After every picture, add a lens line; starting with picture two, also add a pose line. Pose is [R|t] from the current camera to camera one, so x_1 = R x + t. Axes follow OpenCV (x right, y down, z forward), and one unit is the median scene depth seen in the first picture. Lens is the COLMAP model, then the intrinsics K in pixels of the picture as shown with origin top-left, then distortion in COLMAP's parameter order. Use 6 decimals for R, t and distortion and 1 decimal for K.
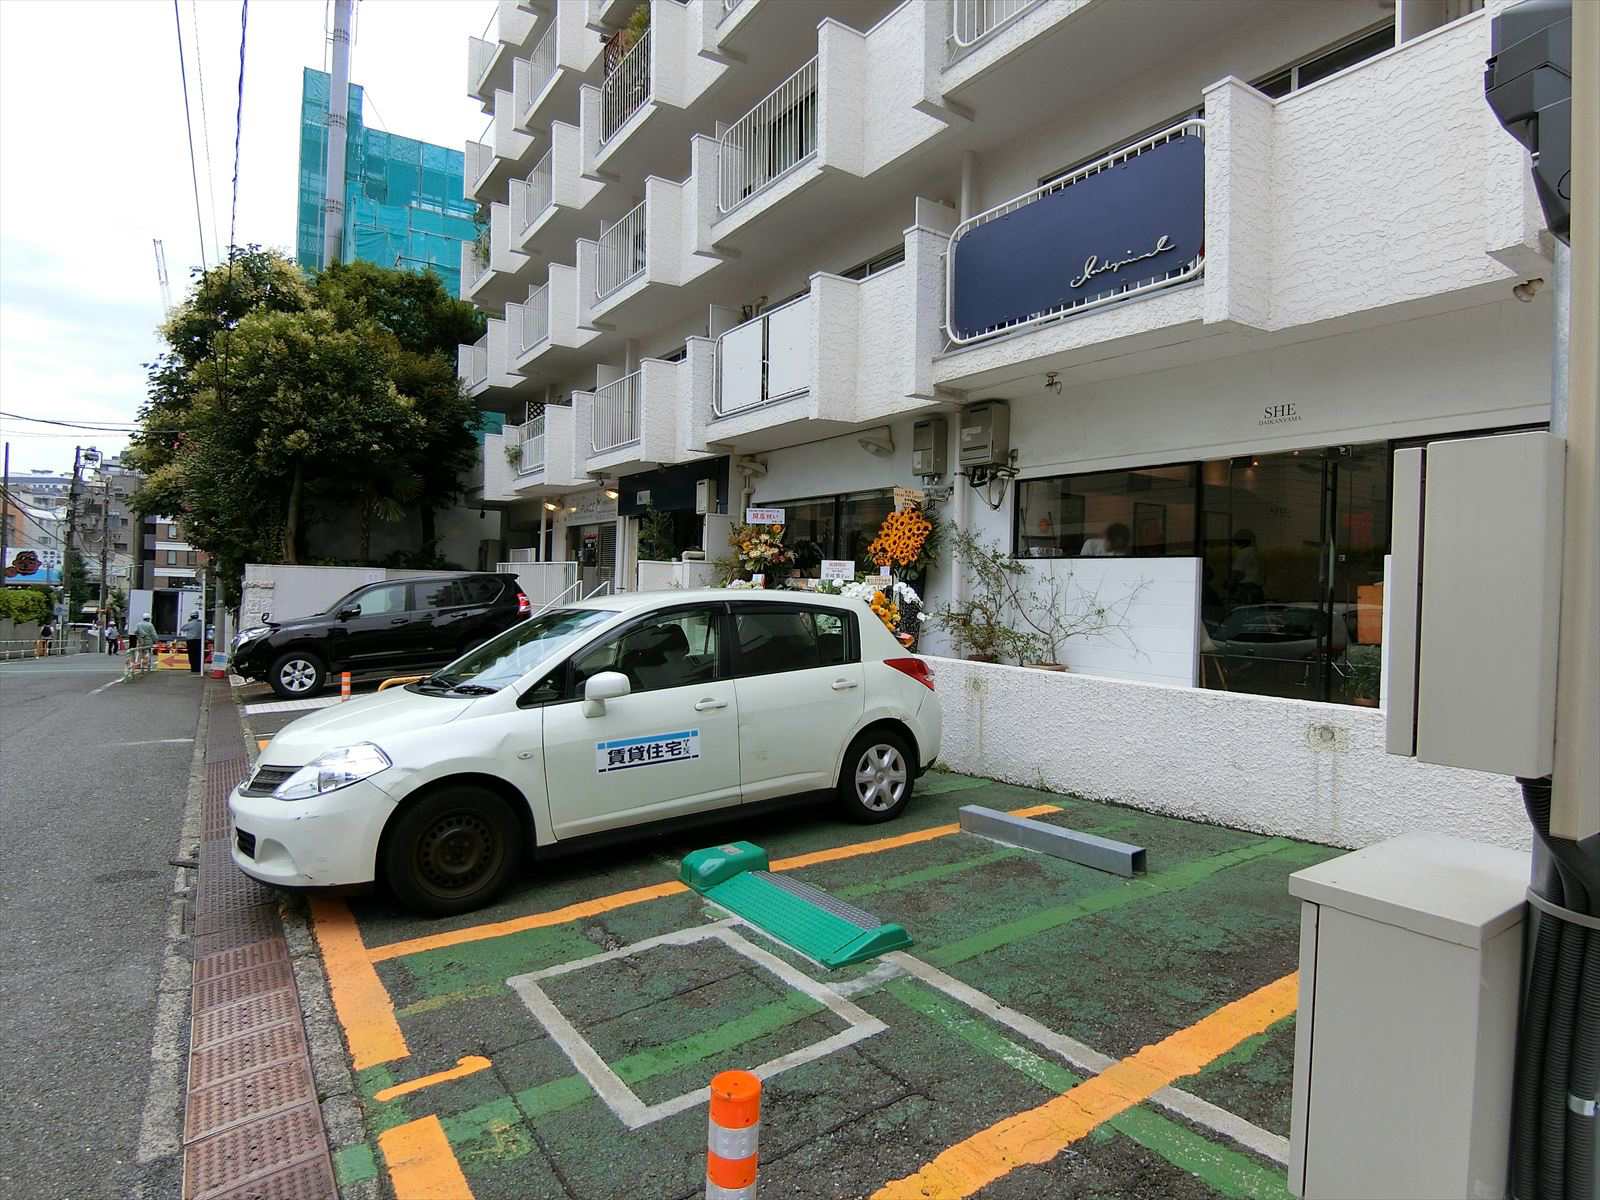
lens RADIAL K [[875.5, 0, 799.8], [0, 875.5, 579.0], [0, 0, 1]] dist [-0.001333, 0.000000]
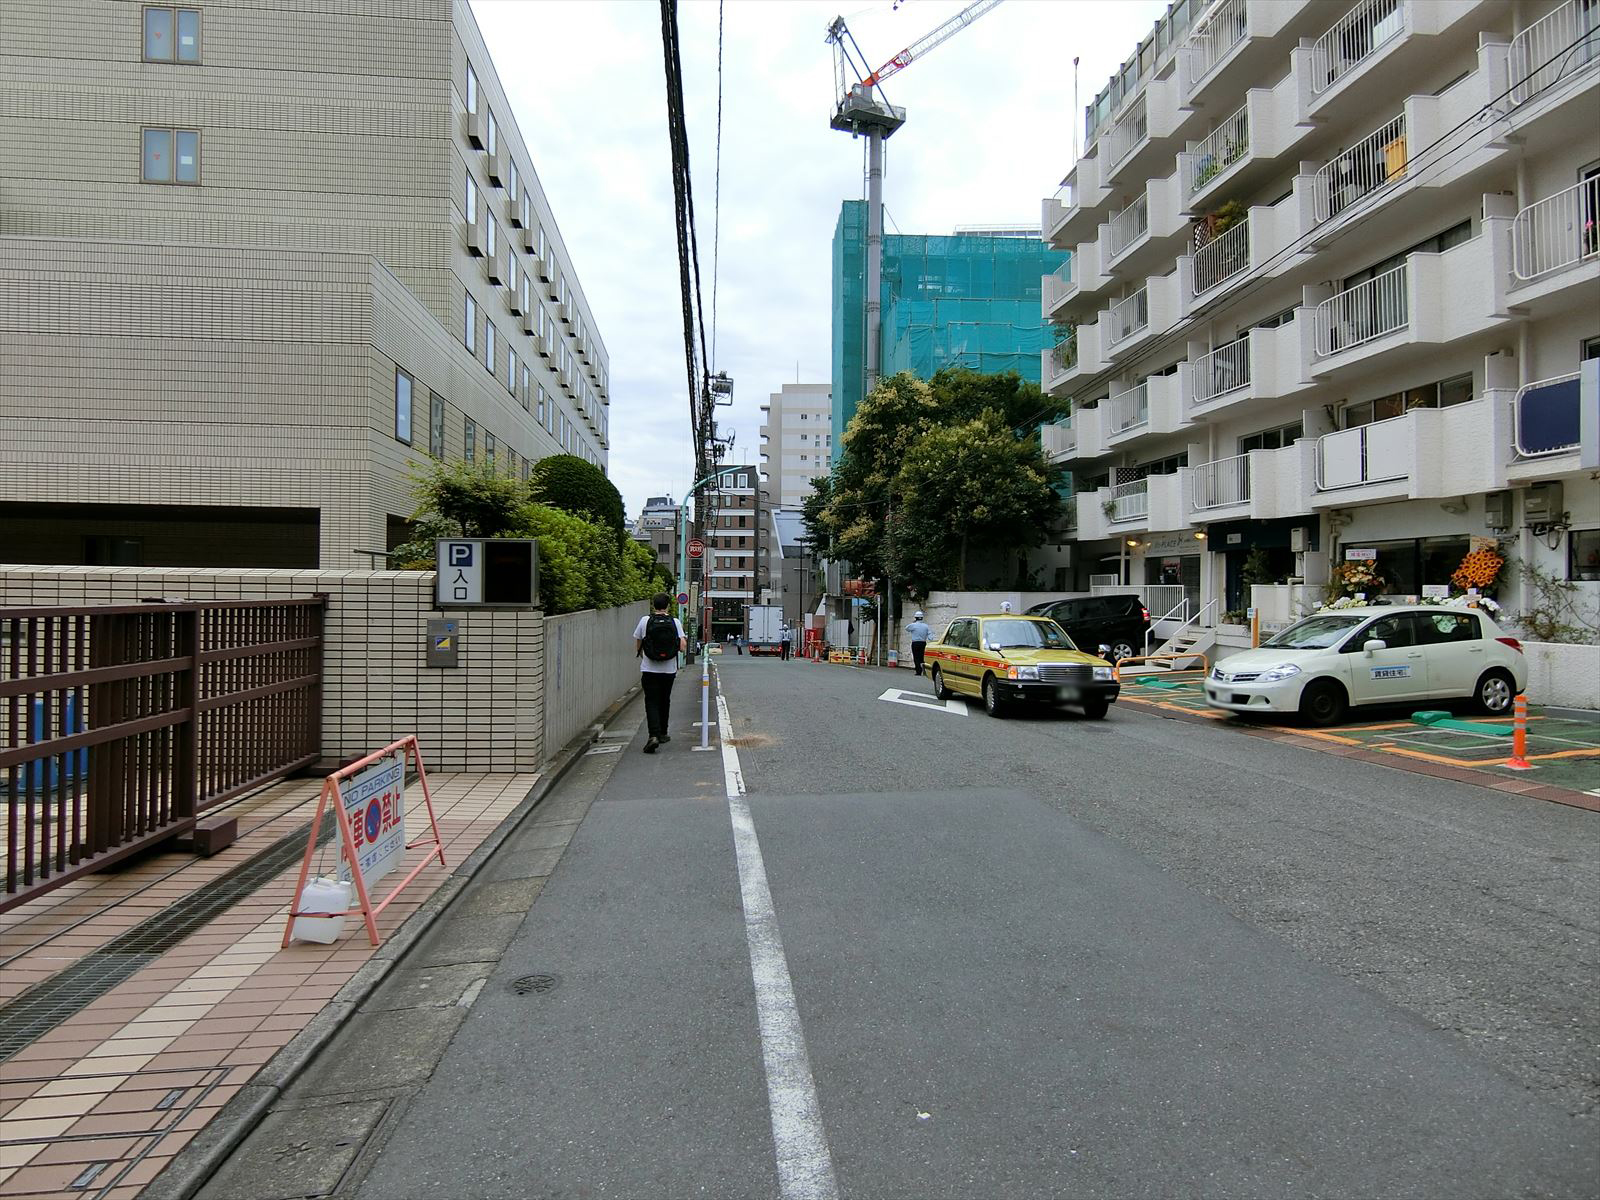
lens RADIAL K [[874.2, 0, 800.0], [0, 874.2, 600.0], [0, 0, 1]] dist [-0.032877, 0.000742]
pose [[0.885155, -0.021945, -0.464779, -0.246155], [0.026405, 0.999647, 0.003090, -0.028058], [0.464547, -0.015008, 0.885421, -0.914754]]
